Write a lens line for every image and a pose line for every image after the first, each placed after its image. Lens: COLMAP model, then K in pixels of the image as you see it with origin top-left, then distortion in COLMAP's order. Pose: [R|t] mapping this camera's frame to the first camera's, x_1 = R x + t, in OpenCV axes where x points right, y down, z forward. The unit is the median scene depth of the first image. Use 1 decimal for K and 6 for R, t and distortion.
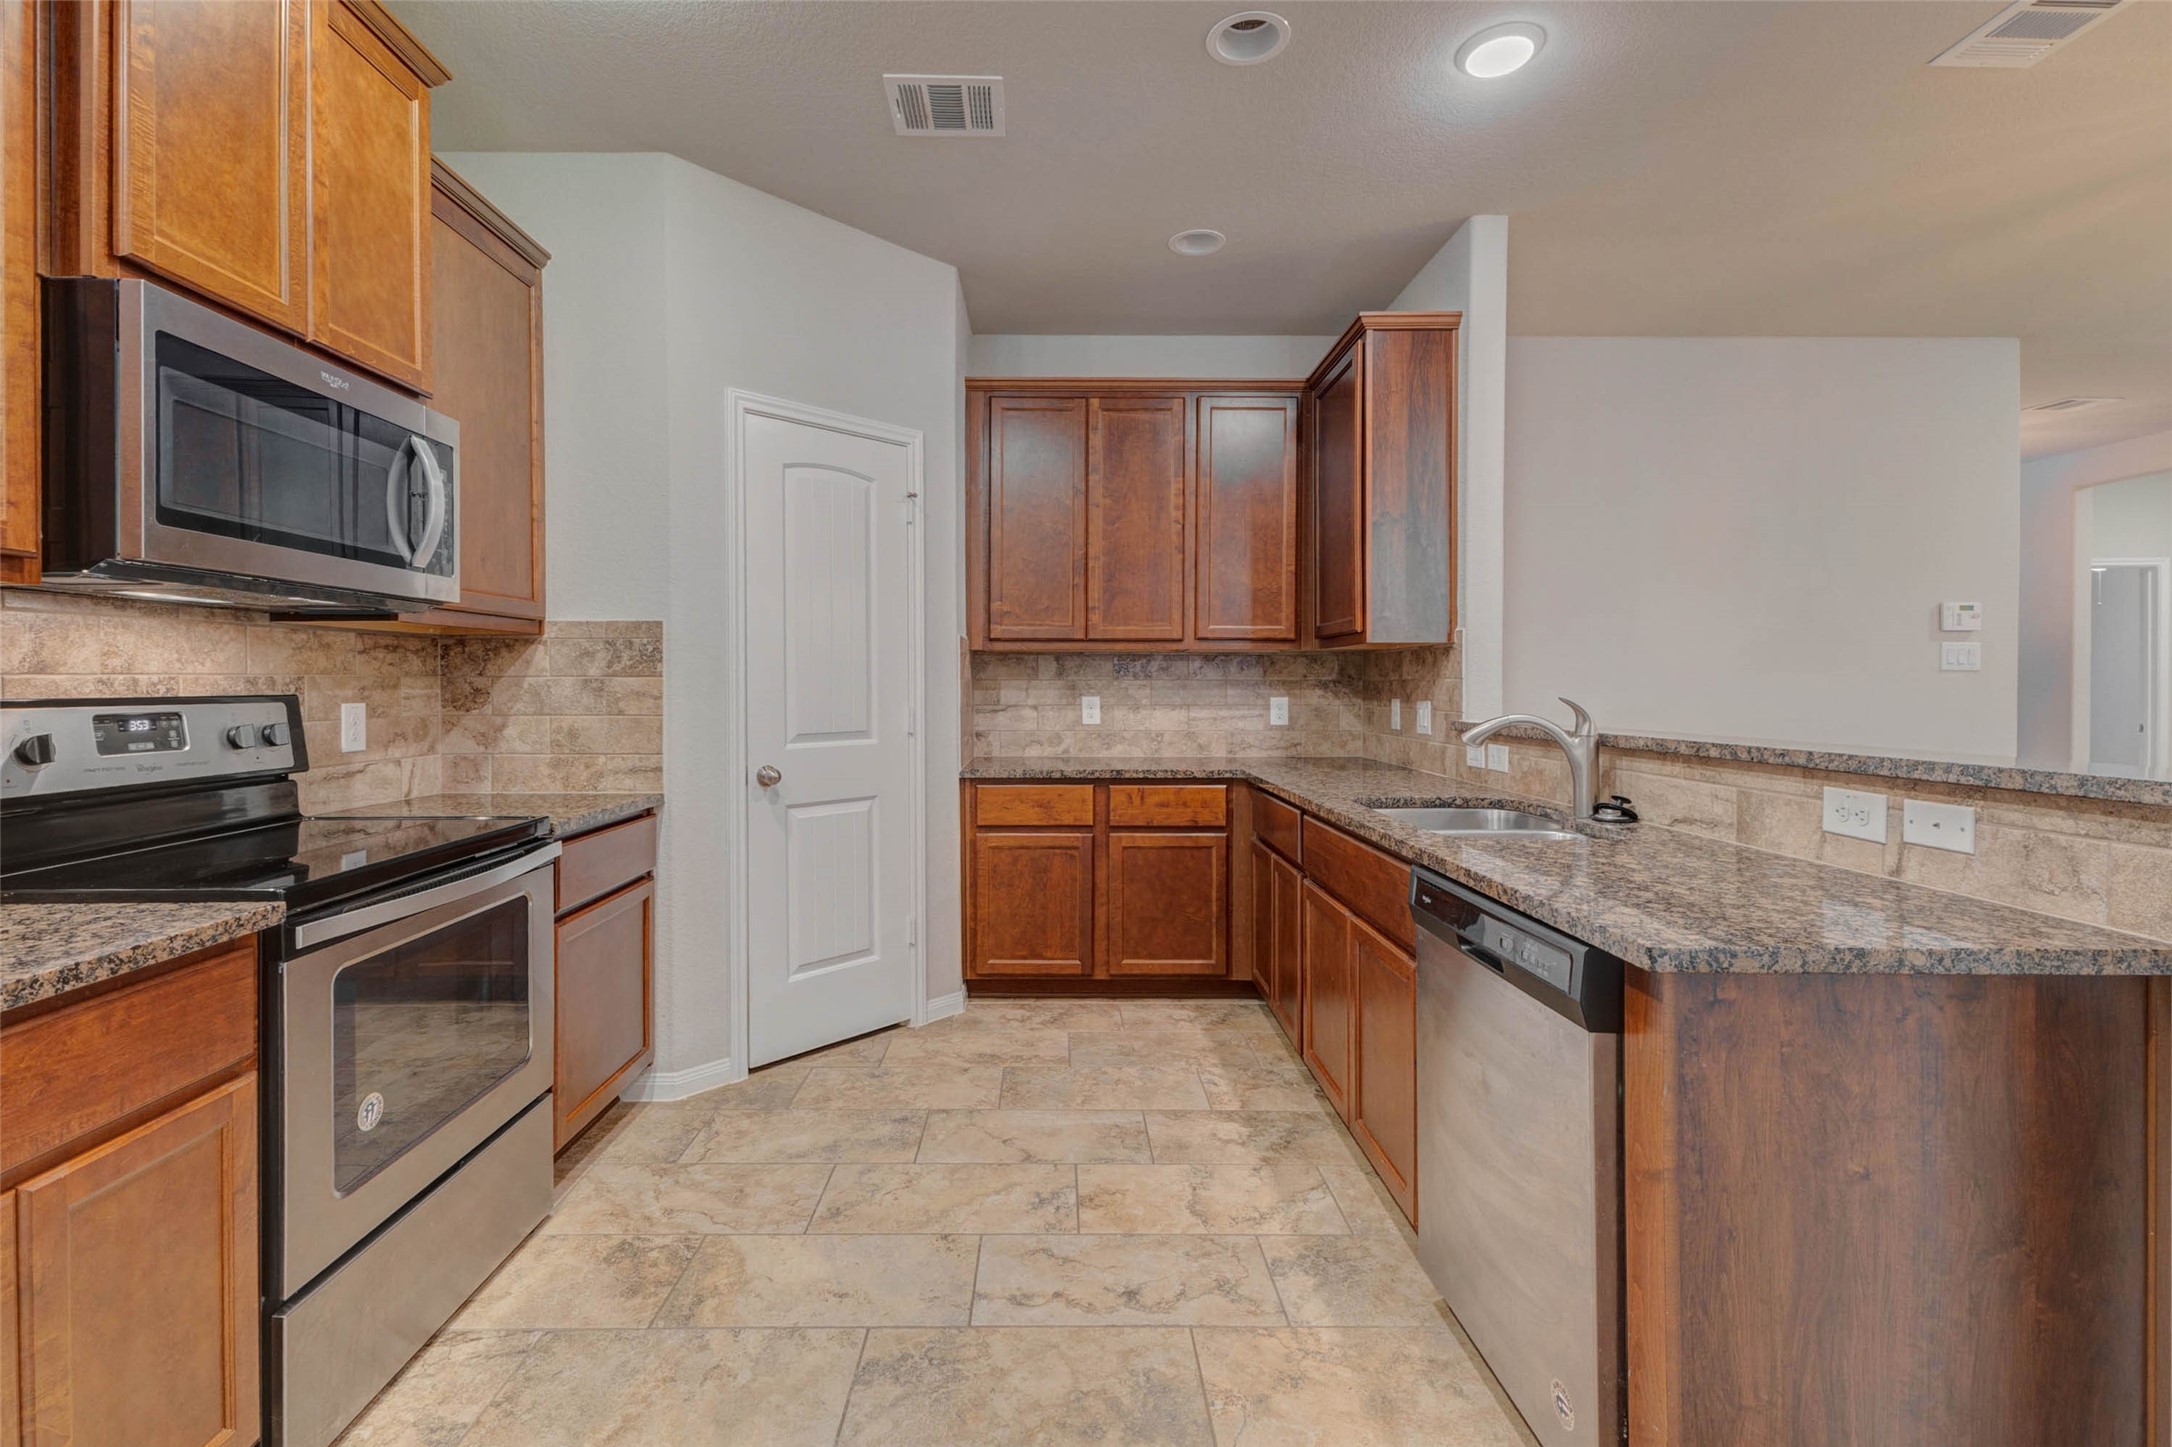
lens RADIAL K [[940.1, 0, 1066.9], [0, 940.1, 693.4], [0, 0, 1]] dist [0.011218, -0.001047]
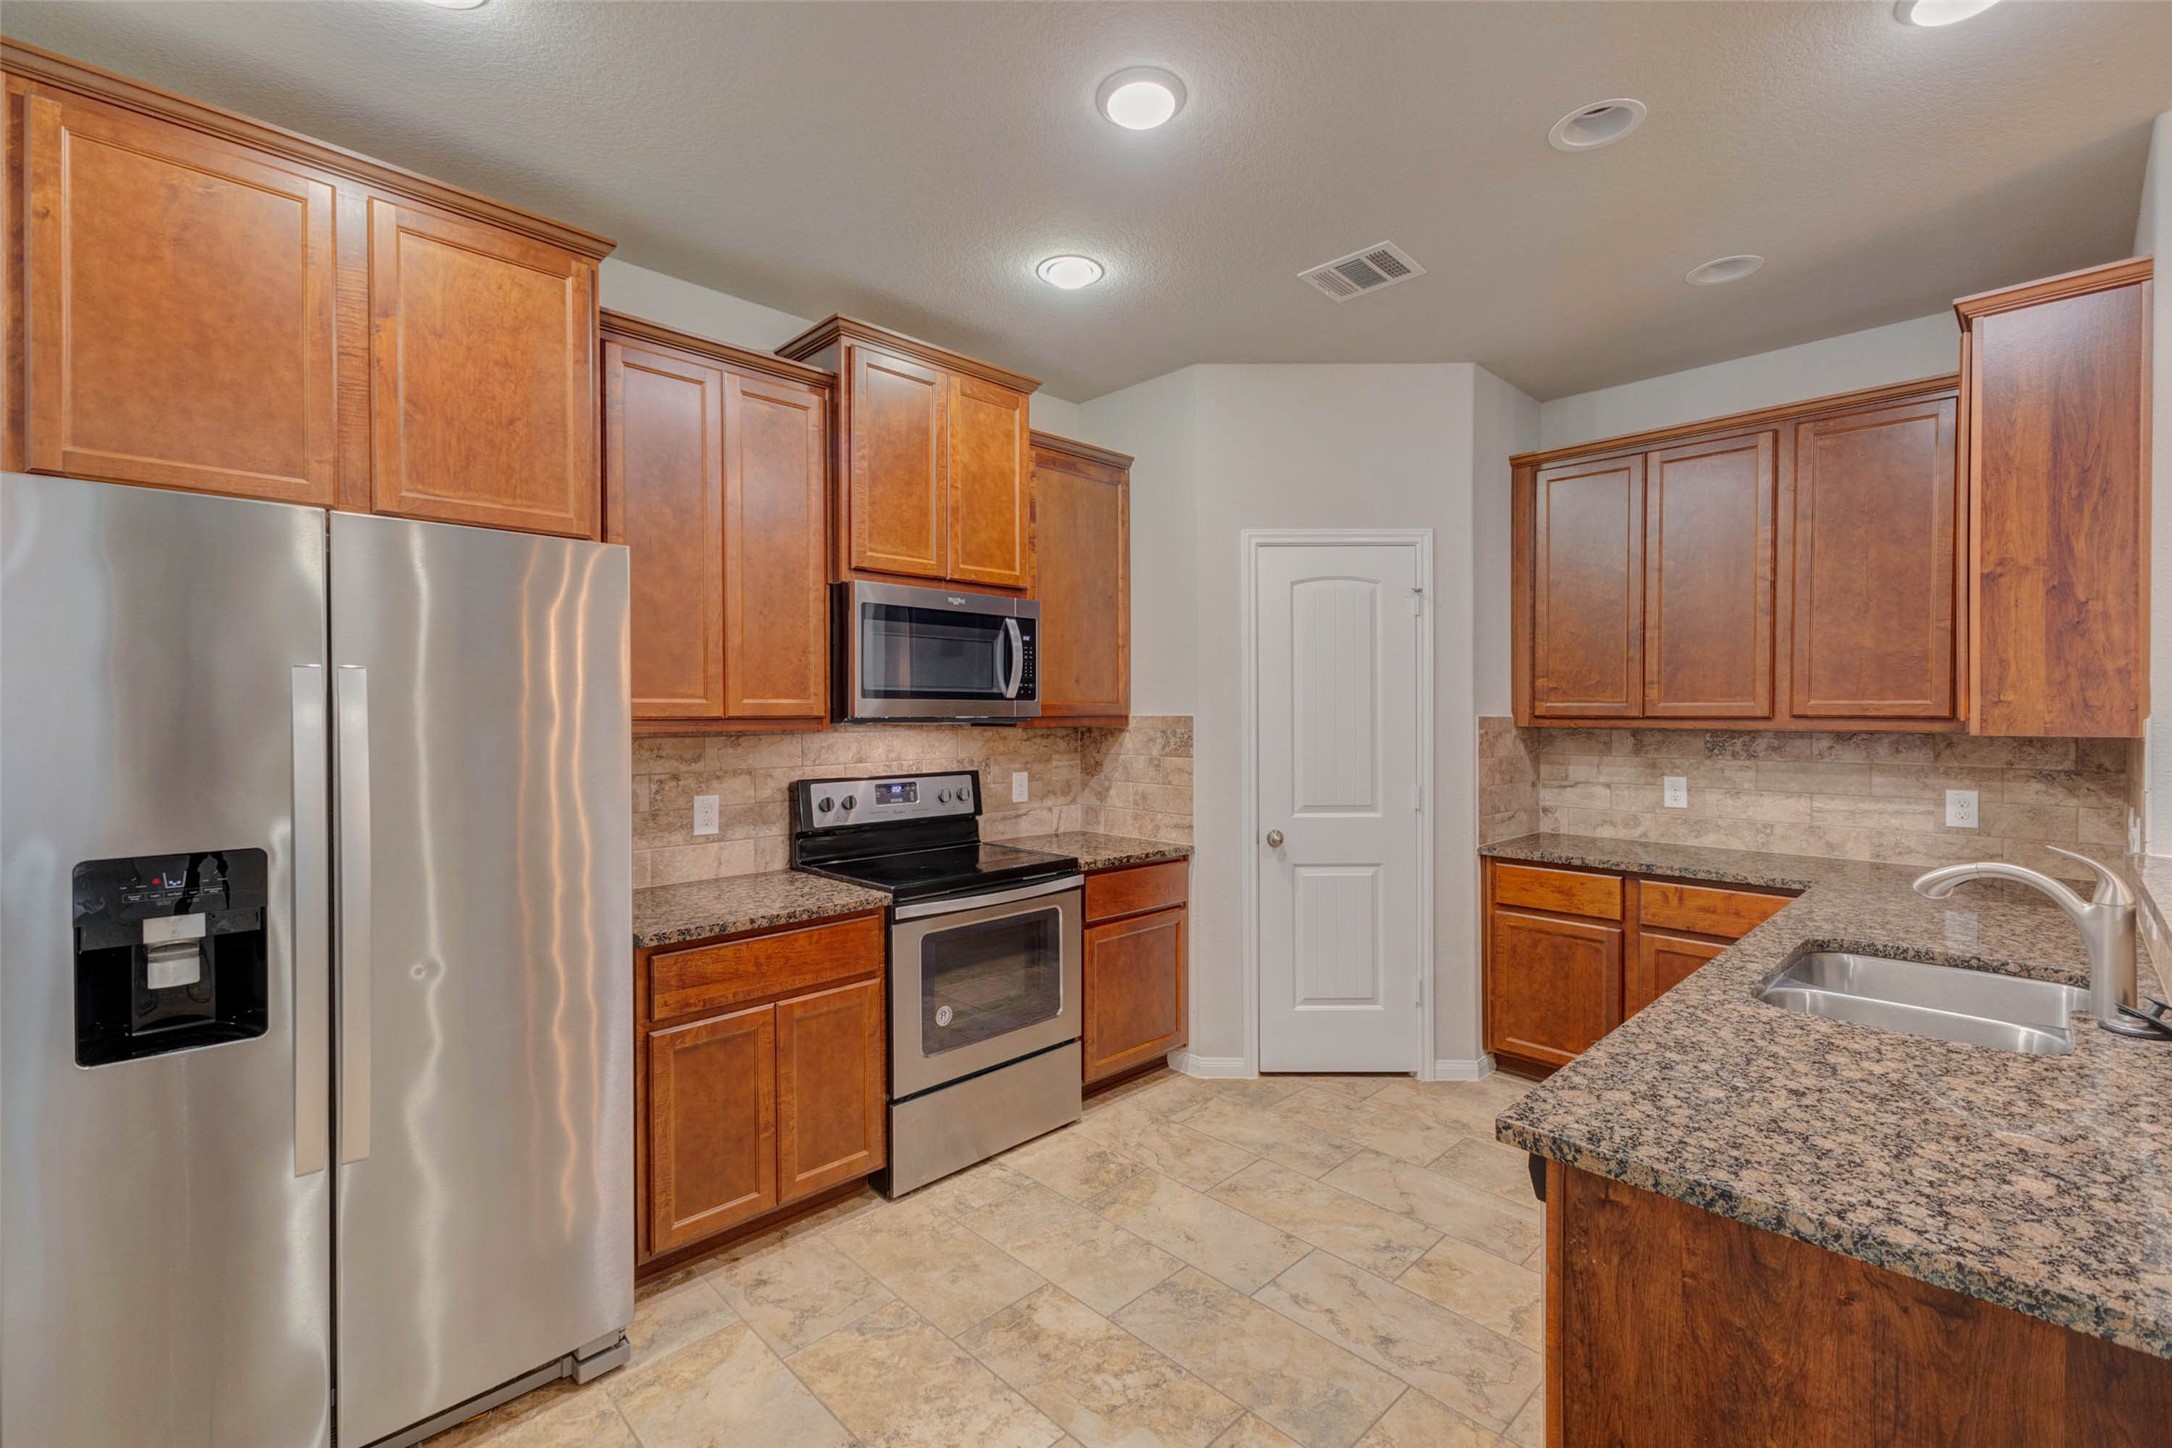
lens RADIAL K [[940.1, 0, 1108.3], [0, 940.1, 730.7], [0, 0, 1]] dist [0.011218, -0.001047]
pose [[0.705739, 0.013982, -0.708334, 0.467127], [-0.008414, 0.999900, 0.011354, -0.076779], [0.708422, -0.002053, 0.705787, -0.023813]]
